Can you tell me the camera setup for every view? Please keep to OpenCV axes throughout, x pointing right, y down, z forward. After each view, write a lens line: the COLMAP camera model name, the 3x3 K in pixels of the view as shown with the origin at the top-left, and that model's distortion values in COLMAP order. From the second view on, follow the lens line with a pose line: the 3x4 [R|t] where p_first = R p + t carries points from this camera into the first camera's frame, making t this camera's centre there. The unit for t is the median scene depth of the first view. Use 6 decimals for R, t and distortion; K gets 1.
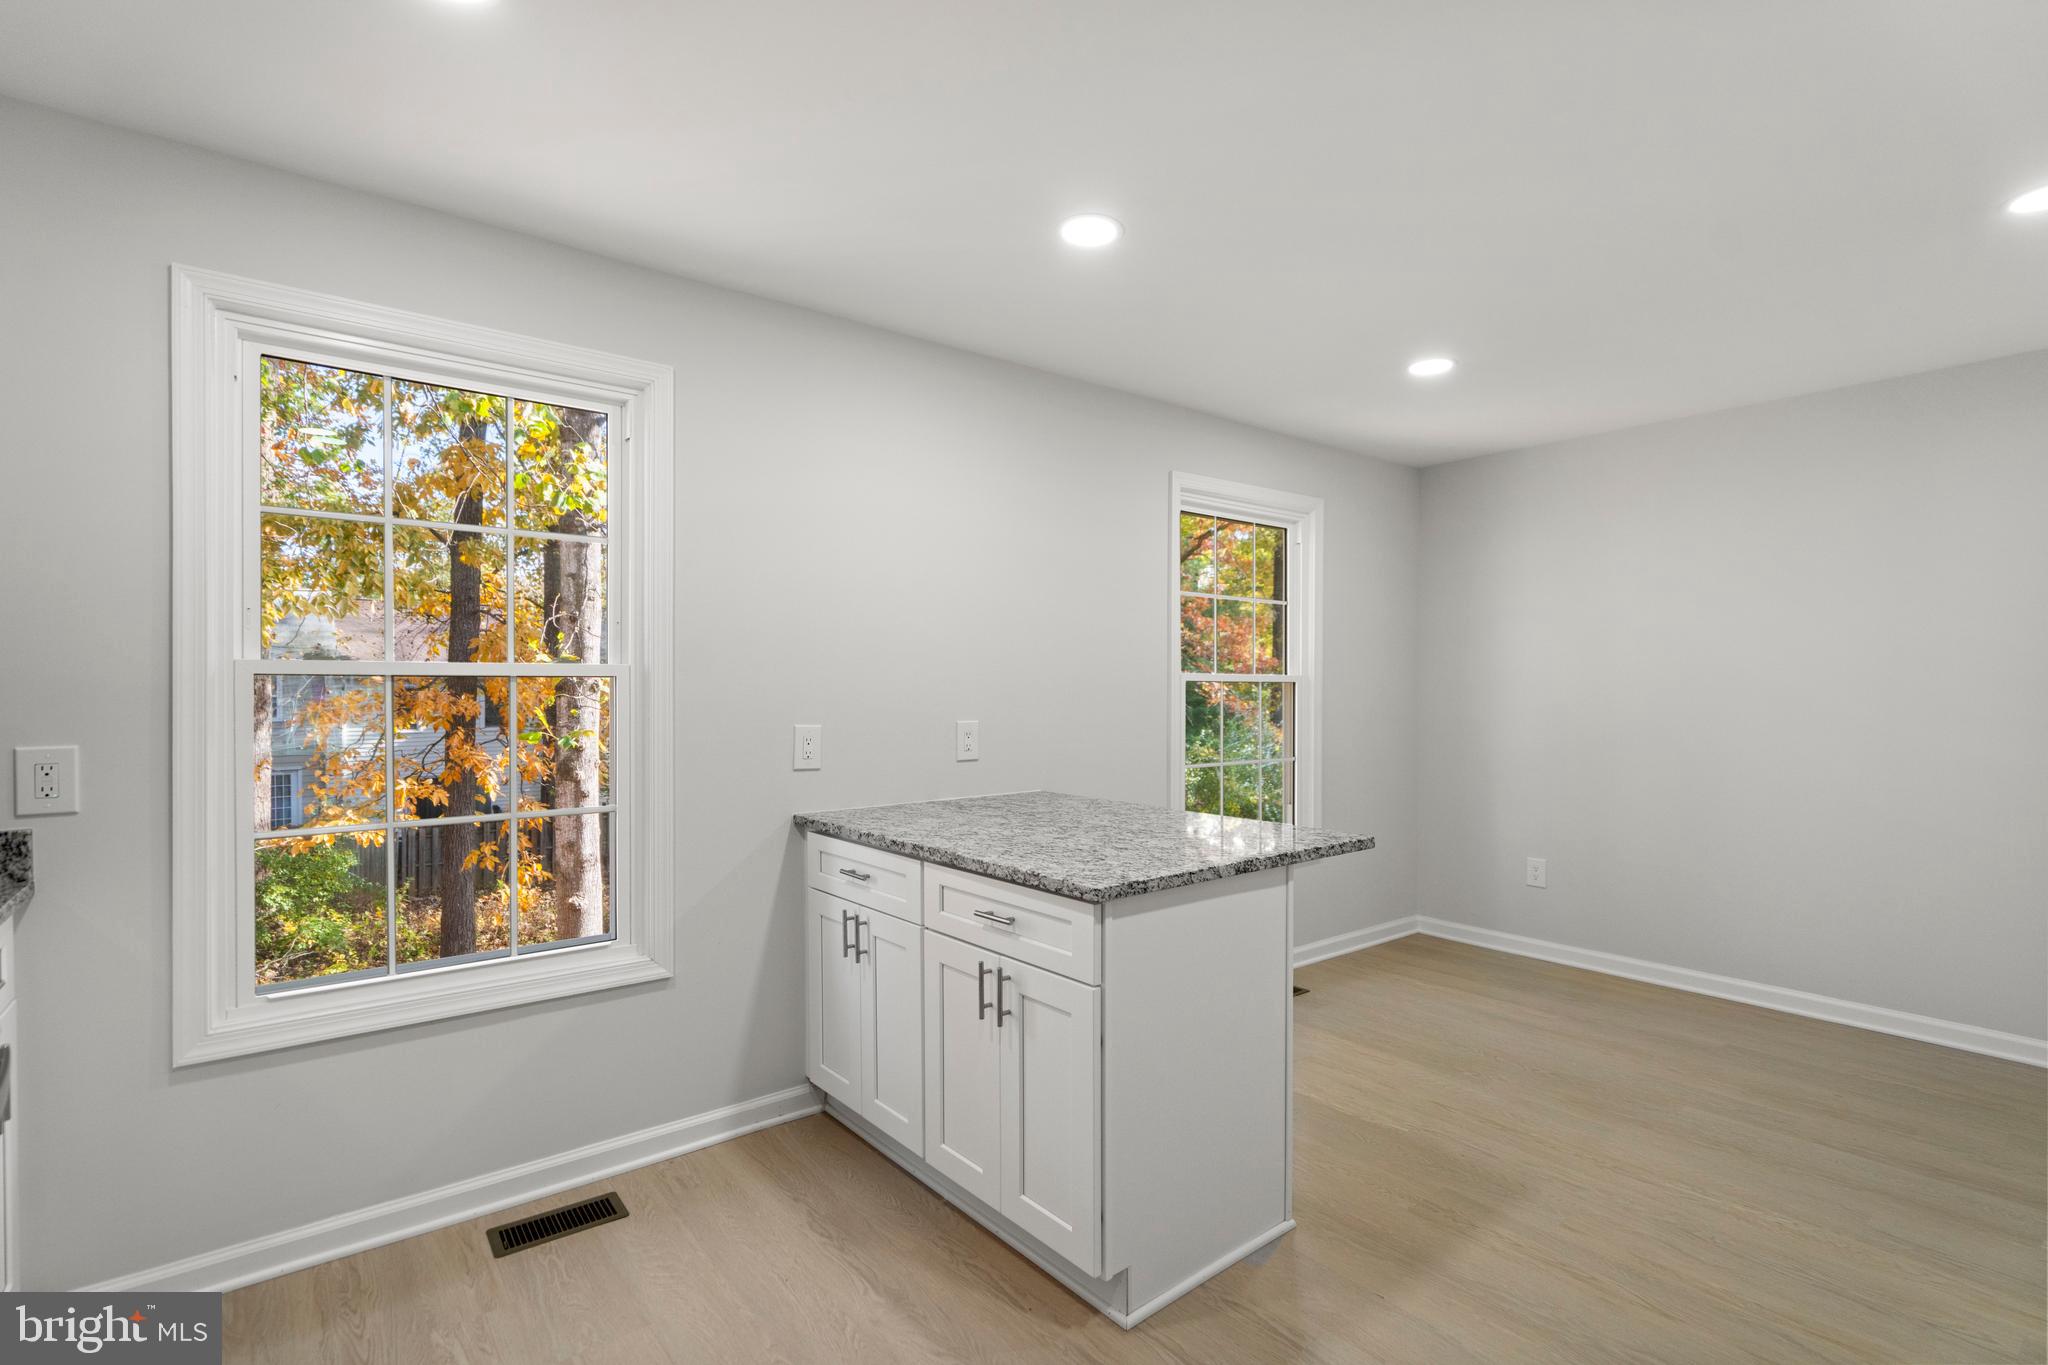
lens RADIAL K [[957.9, 0, 1024.0], [0, 957.9, 682.5], [0, 0, 1]] dist [0.000076, -0.000084]
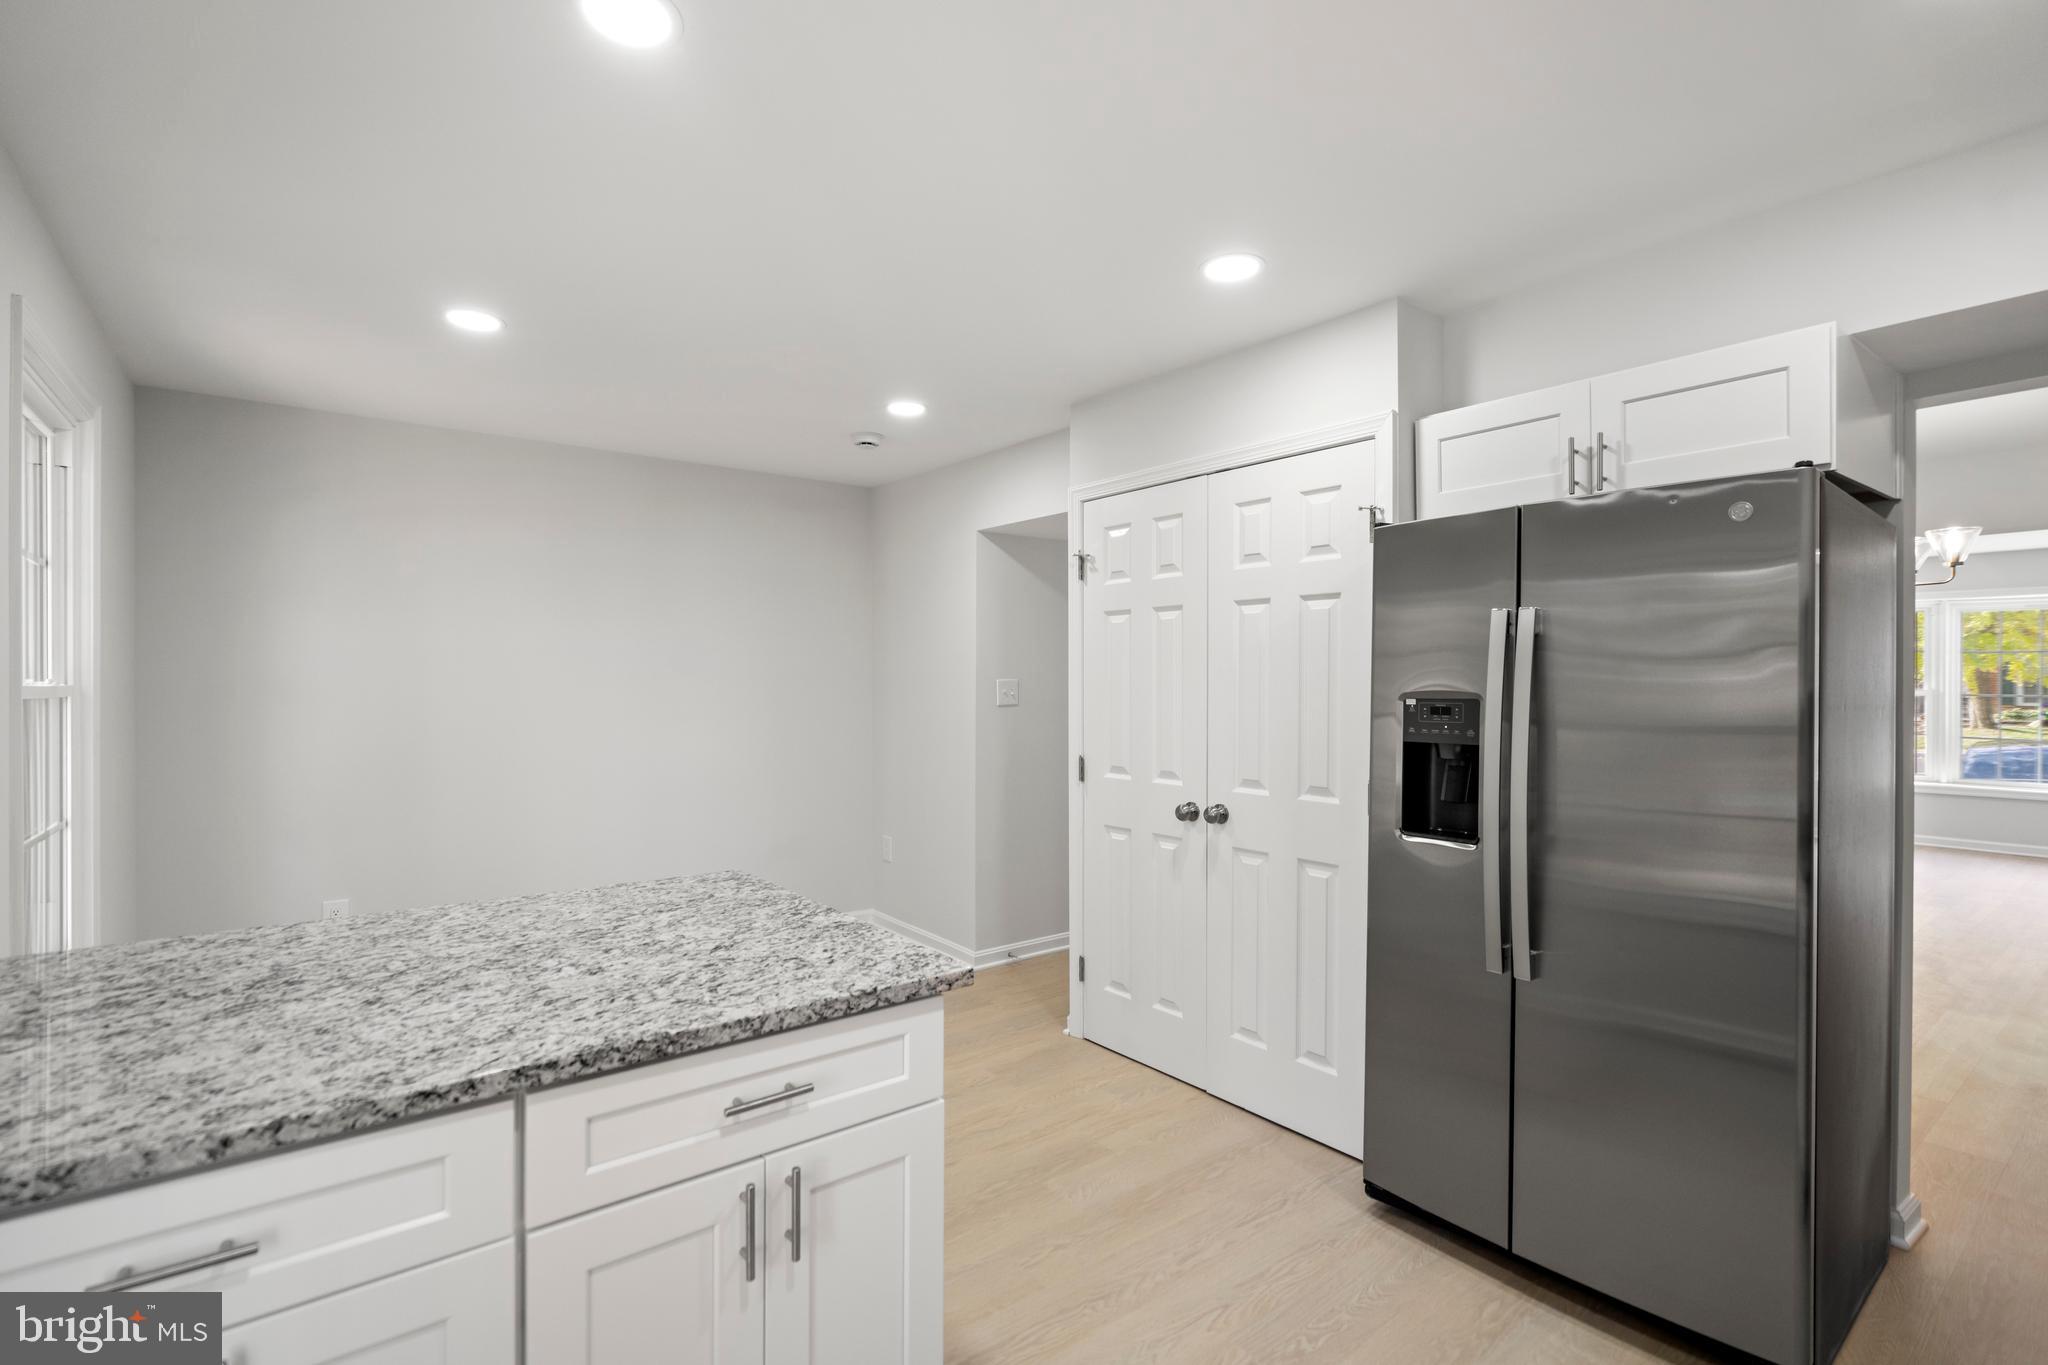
lens RADIAL K [[957.9, 0, 1024.0], [0, 957.9, 682.5], [0, 0, 1]] dist [0.000076, -0.000084]
pose [[0.008938, 0.004669, 0.999949, -0.637966], [-0.005558, 0.999974, -0.004619, -0.023192], [-0.999945, -0.005516, 0.008964, 0.808992]]
